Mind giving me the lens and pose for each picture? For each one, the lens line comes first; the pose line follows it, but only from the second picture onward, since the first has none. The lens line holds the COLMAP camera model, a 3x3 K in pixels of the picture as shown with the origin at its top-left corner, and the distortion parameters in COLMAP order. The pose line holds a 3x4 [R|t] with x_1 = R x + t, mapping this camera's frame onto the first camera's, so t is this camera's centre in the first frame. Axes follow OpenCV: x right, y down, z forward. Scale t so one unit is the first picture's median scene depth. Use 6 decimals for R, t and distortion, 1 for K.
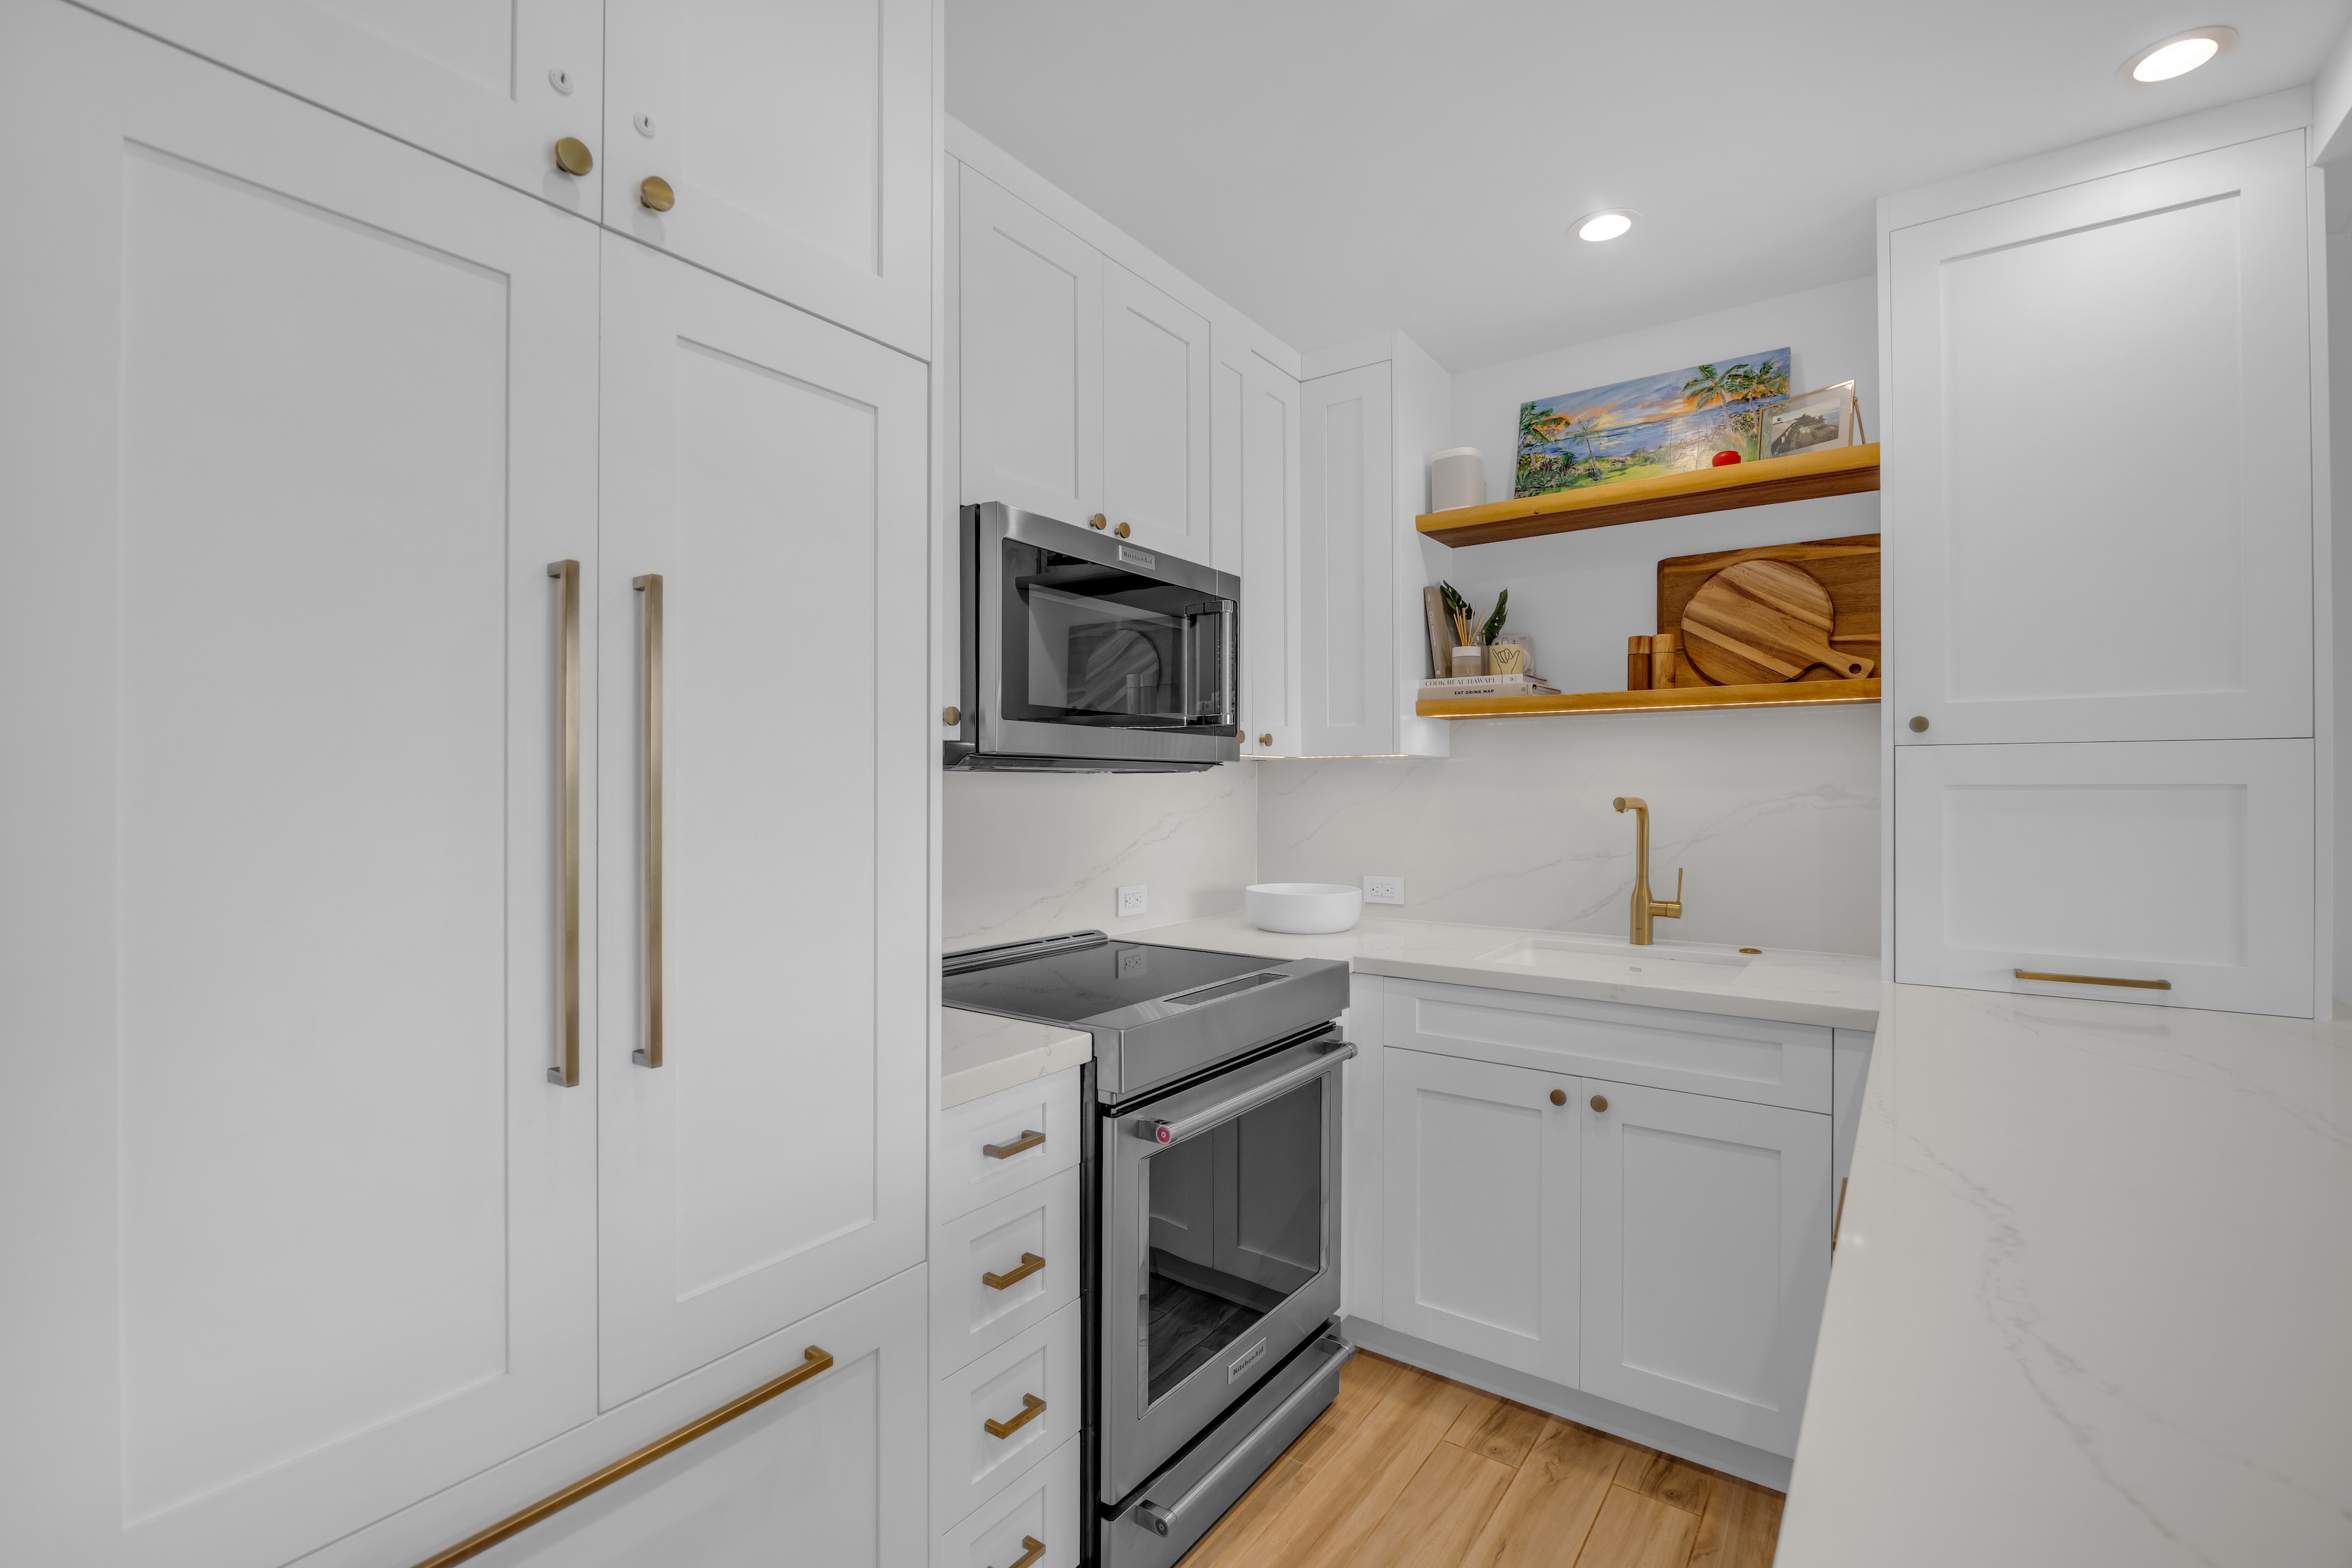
lens RADIAL K [[1025.7, 0, 1149.7], [0, 1025.7, 785.0], [0, 0, 1]] dist [-0.018228, 0.000500]
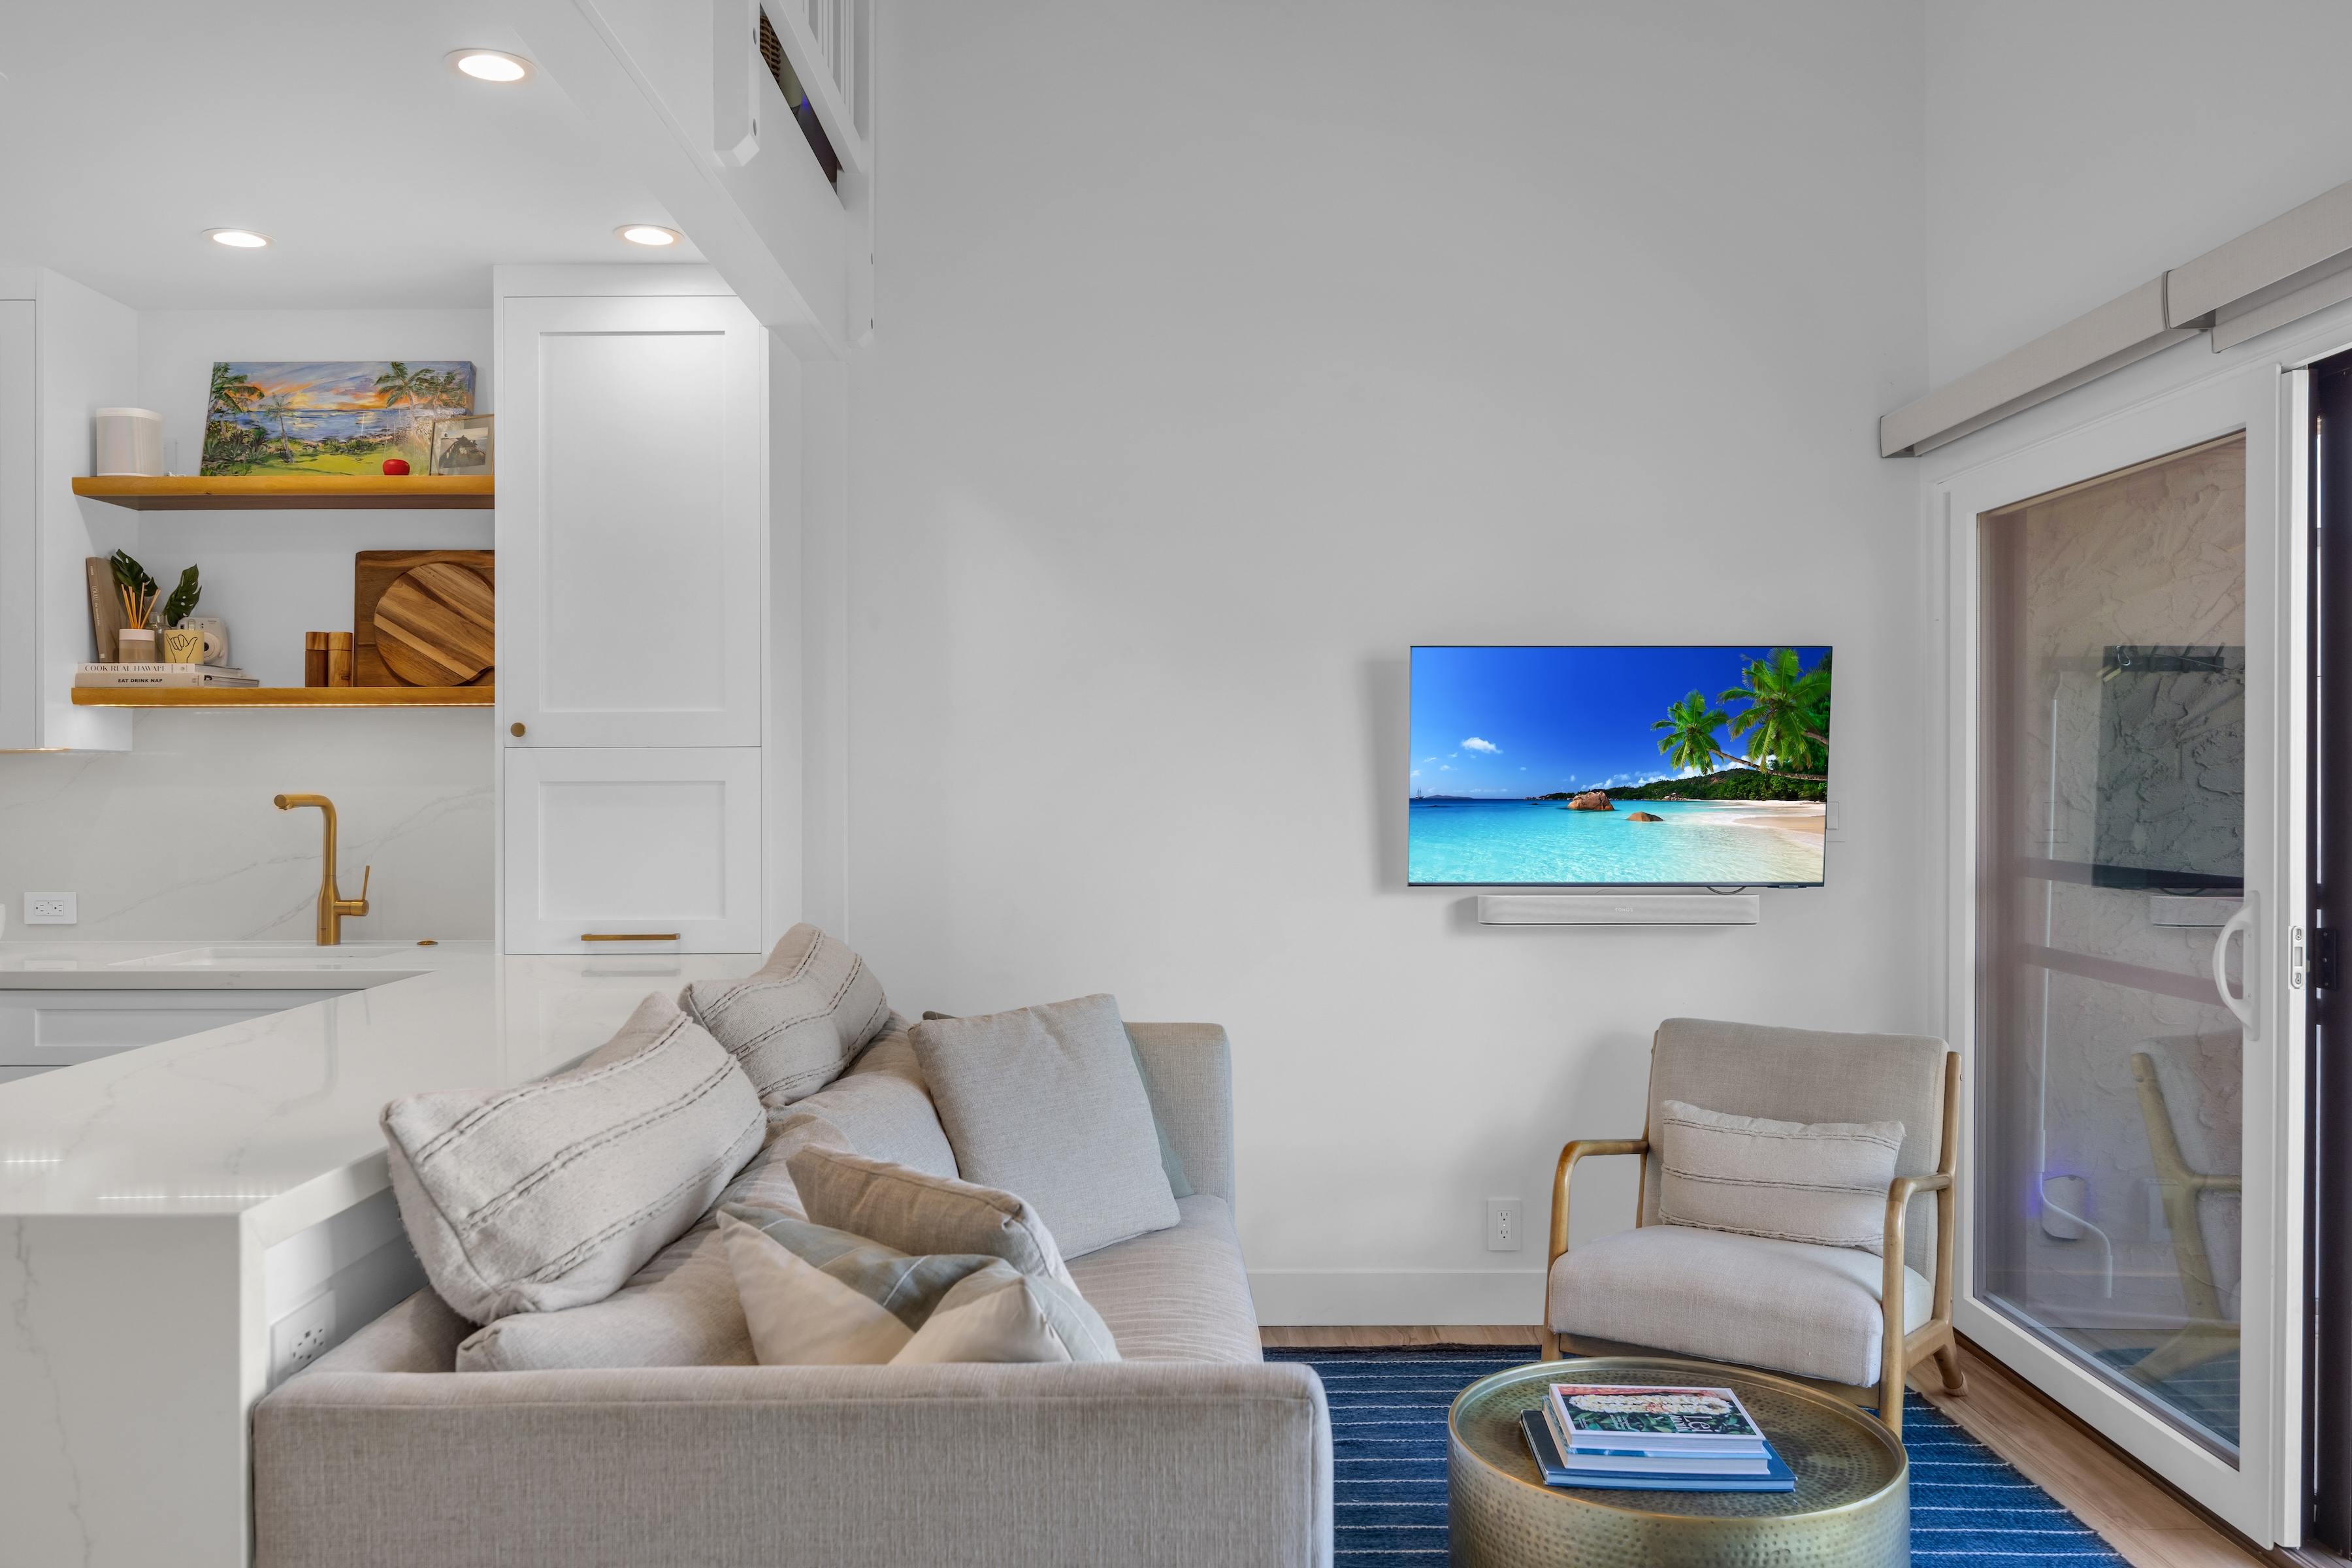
lens RADIAL K [[1788.6, 0, 1163.3], [0, 1788.6, 783.3], [0, 0, 1]] dist [-0.003932, 0.003852]
pose [[0.800954, -0.000688, 0.598726, 0.100924], [0.001814, 0.999998, -0.001278, 0.004165], [-0.598724, 0.002109, 0.800953, -0.879449]]
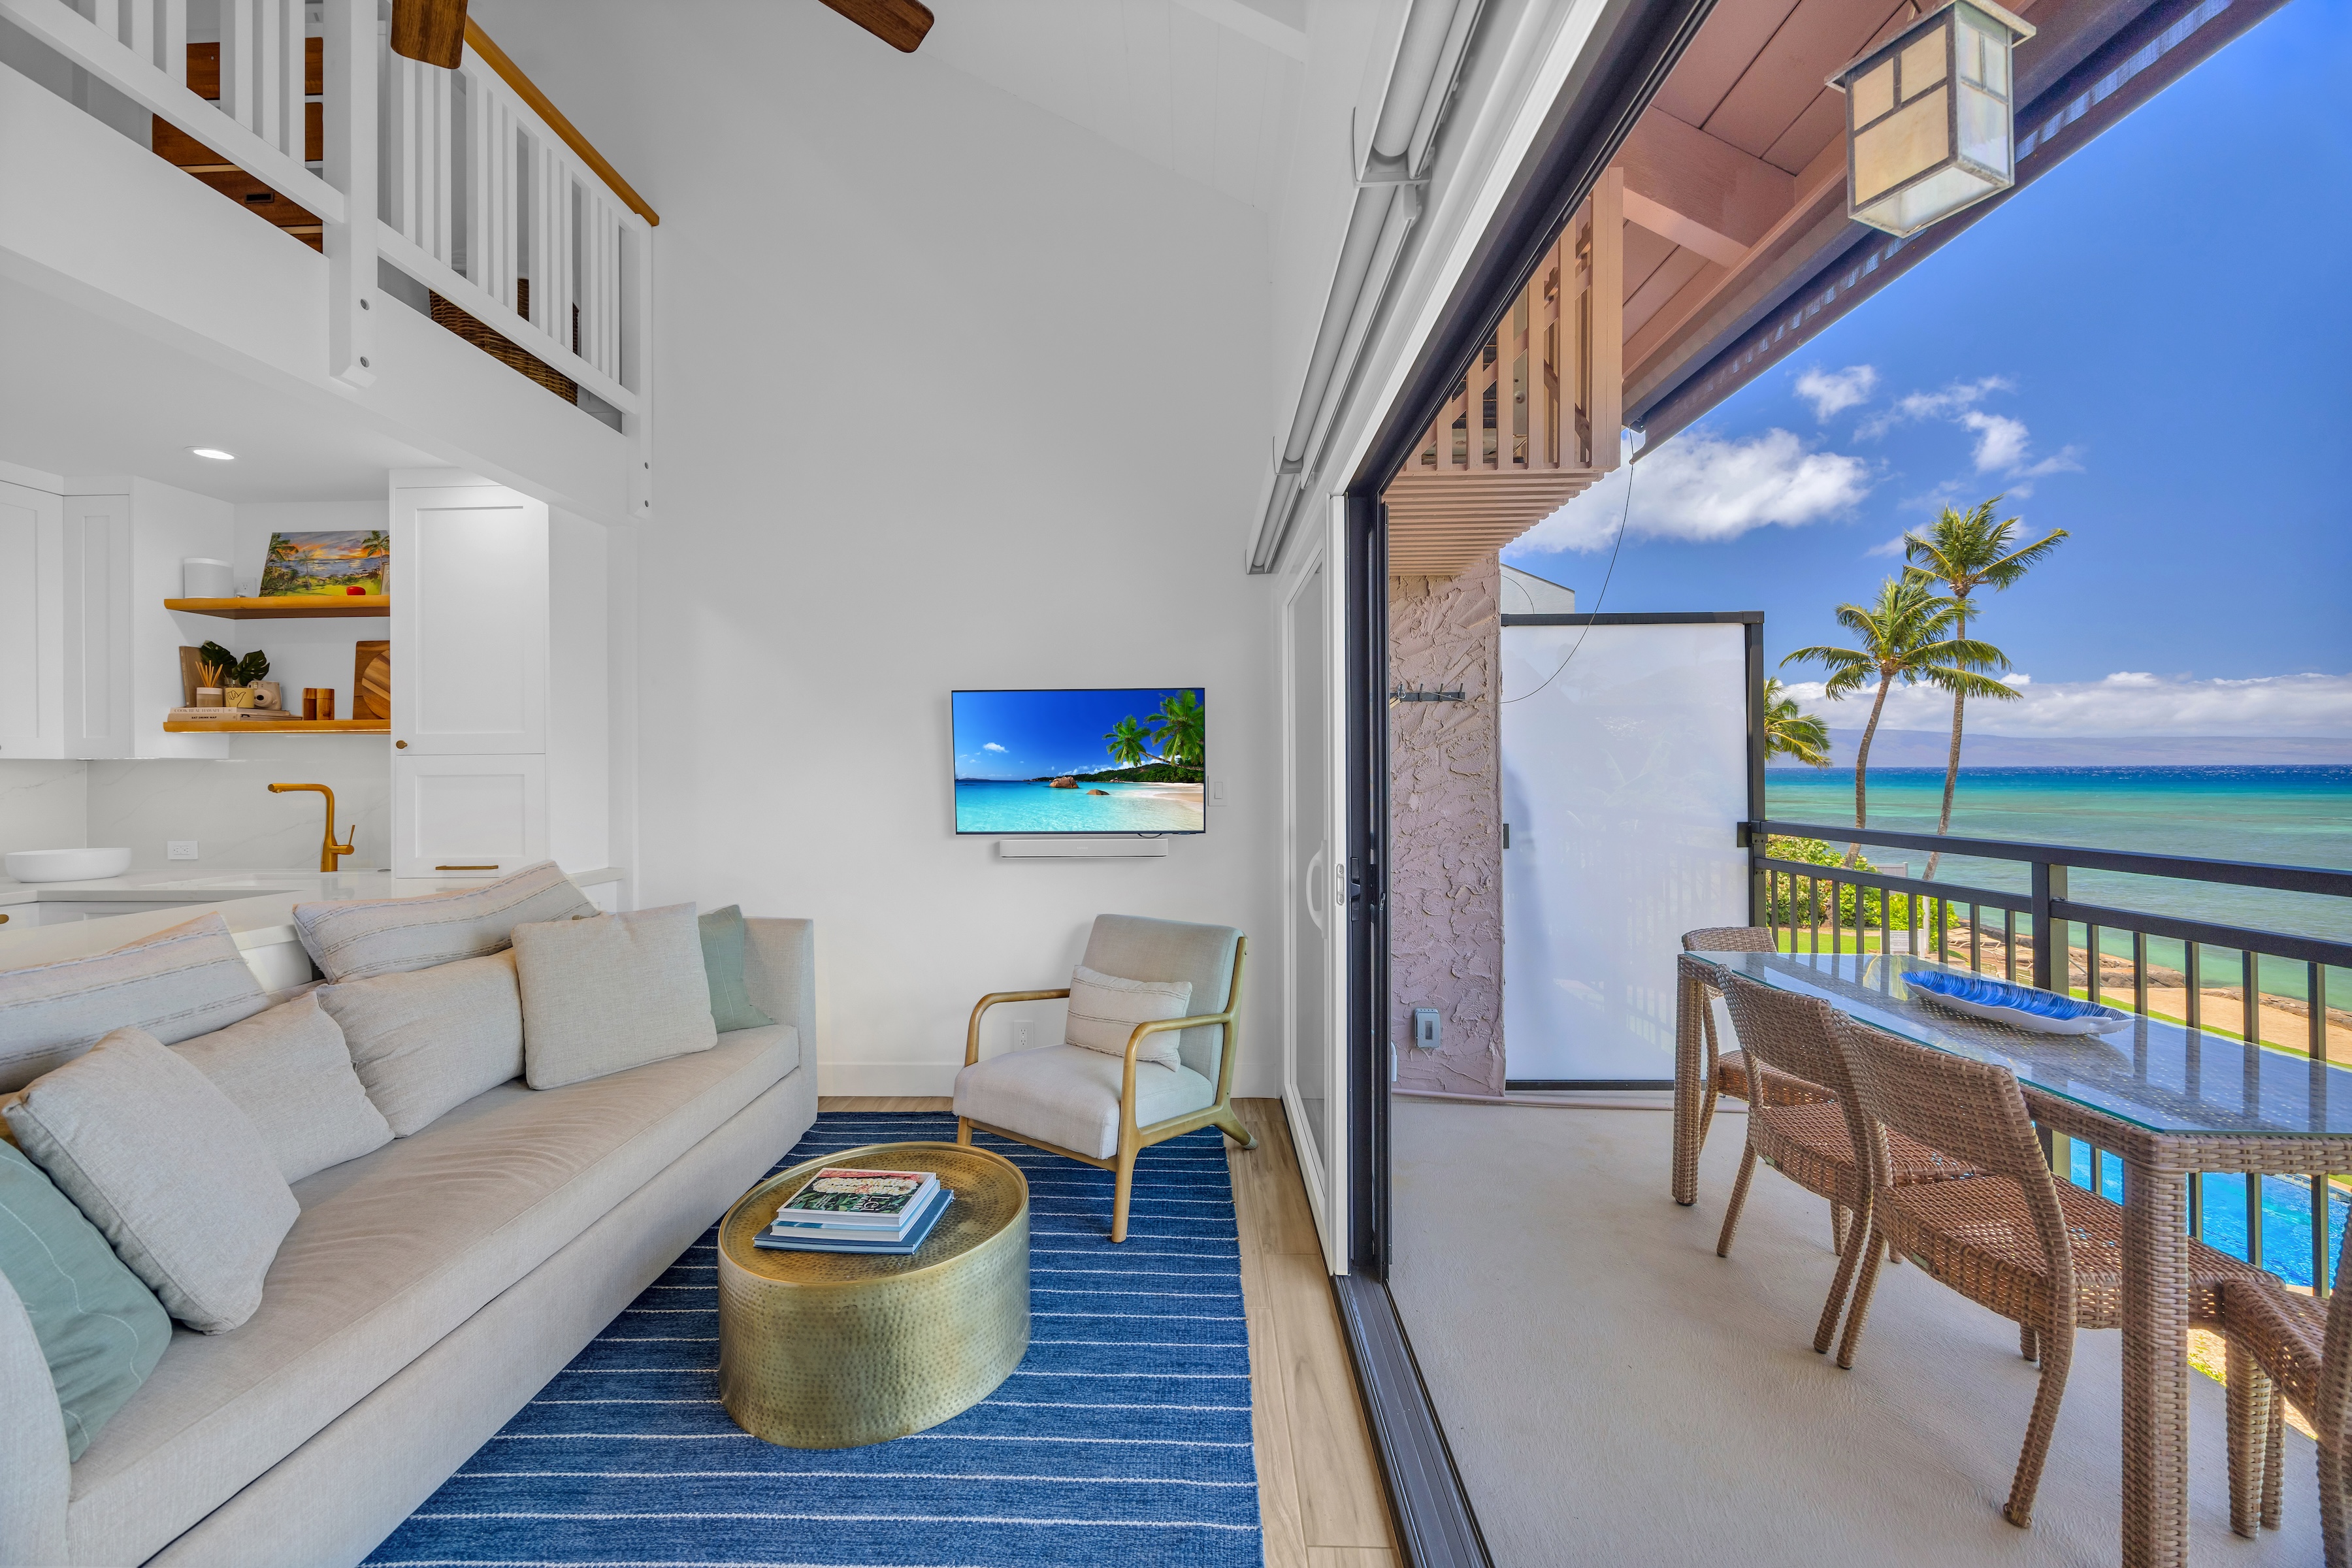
lens RADIAL K [[907.0, 0, 1169.1], [0, 907.0, 764.6], [0, 0, 1]] dist [-0.005819, 0.000107]
pose [[0.819680, -0.003862, 0.572809, 0.793666], [0.008135, 0.999955, -0.004899, -0.000522], [-0.572764, 0.008675, 0.819674, -1.042149]]
